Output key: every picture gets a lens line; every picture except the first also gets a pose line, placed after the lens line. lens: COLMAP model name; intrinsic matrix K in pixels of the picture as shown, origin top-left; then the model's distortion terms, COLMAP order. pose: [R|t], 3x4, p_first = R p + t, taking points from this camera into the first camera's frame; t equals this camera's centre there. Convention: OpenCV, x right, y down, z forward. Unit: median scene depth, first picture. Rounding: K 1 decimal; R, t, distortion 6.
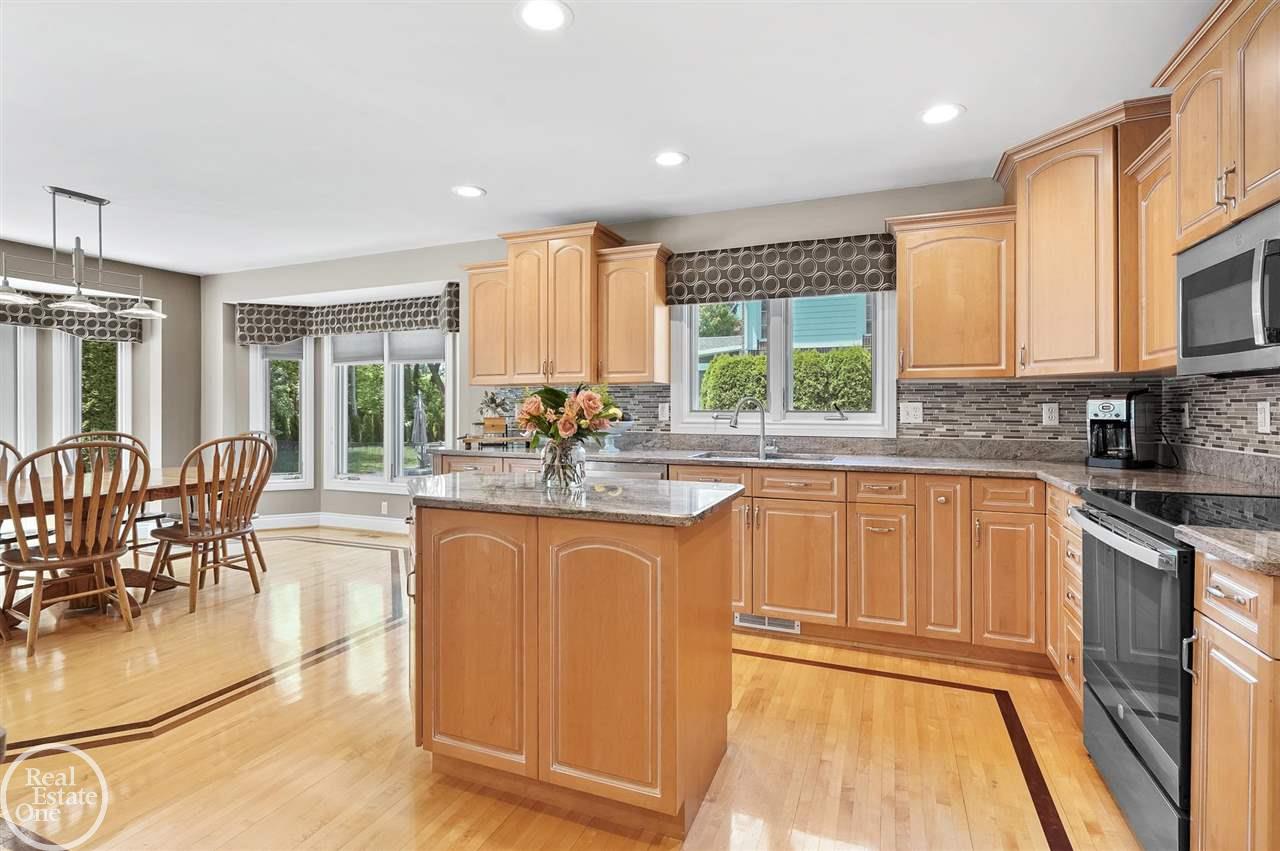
lens RADIAL K [[624.9, 0, 632.3], [0, 624.9, 404.1], [0, 0, 1]] dist [0.000705, 0.000809]
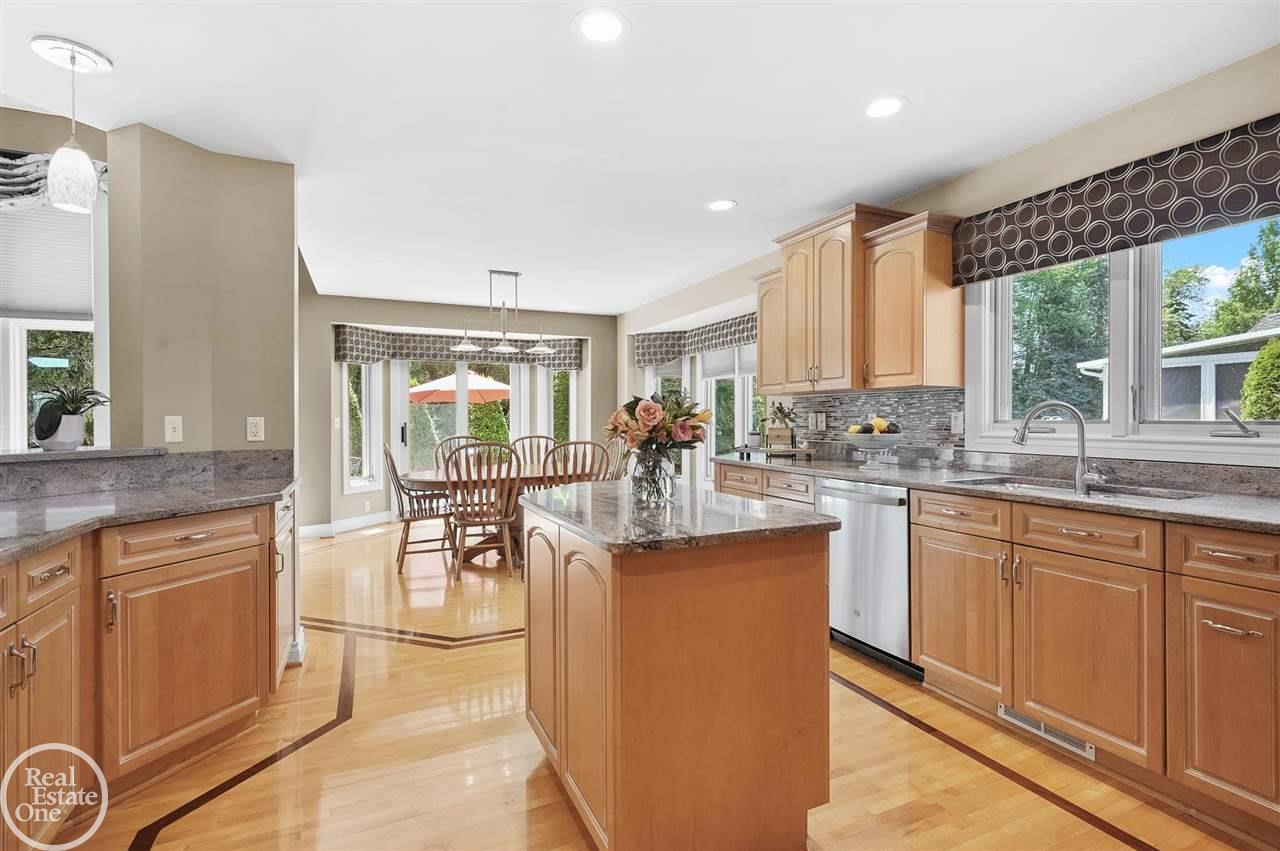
lens RADIAL K [[611.1, 0, 643.4], [0, 611.1, 418.2], [0, 0, 1]] dist [0.001183, 0.000529]
pose [[0.728665, -0.001043, -0.684870, 0.375561], [0.005223, 0.999978, 0.004034, 0.002352], [0.684851, -0.006517, 0.728654, 0.217295]]
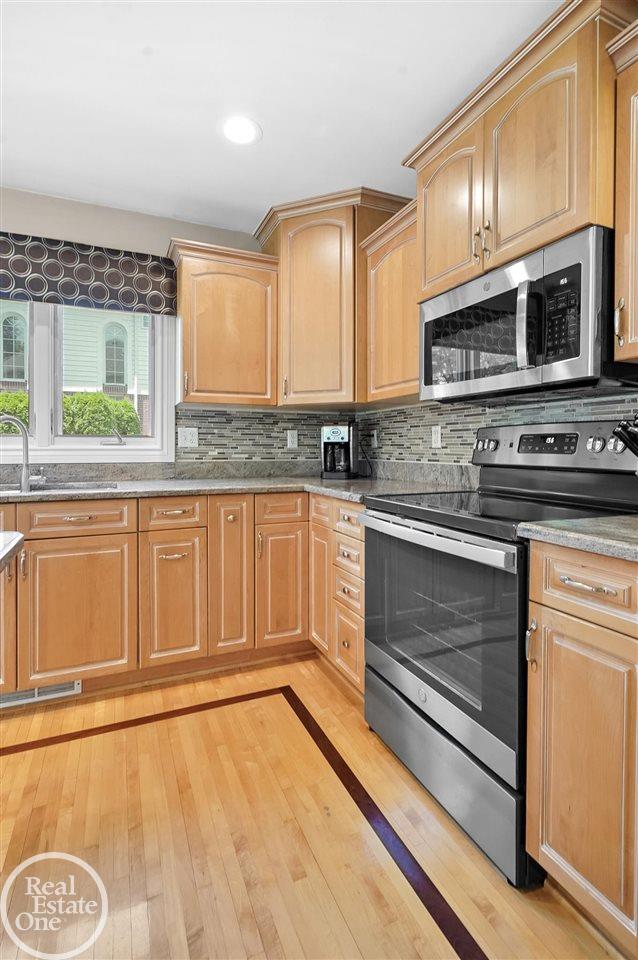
lens RADIAL K [[468.7, 0, 316.0], [0, 468.7, 448.6], [0, 0, 1]] dist [0.000705, 0.000809]
pose [[0.696668, -0.004444, 0.717380, 0.034761], [-0.001086, 0.999973, 0.007249, 0.030187], [-0.717393, -0.005830, 0.696644, 0.336322]]
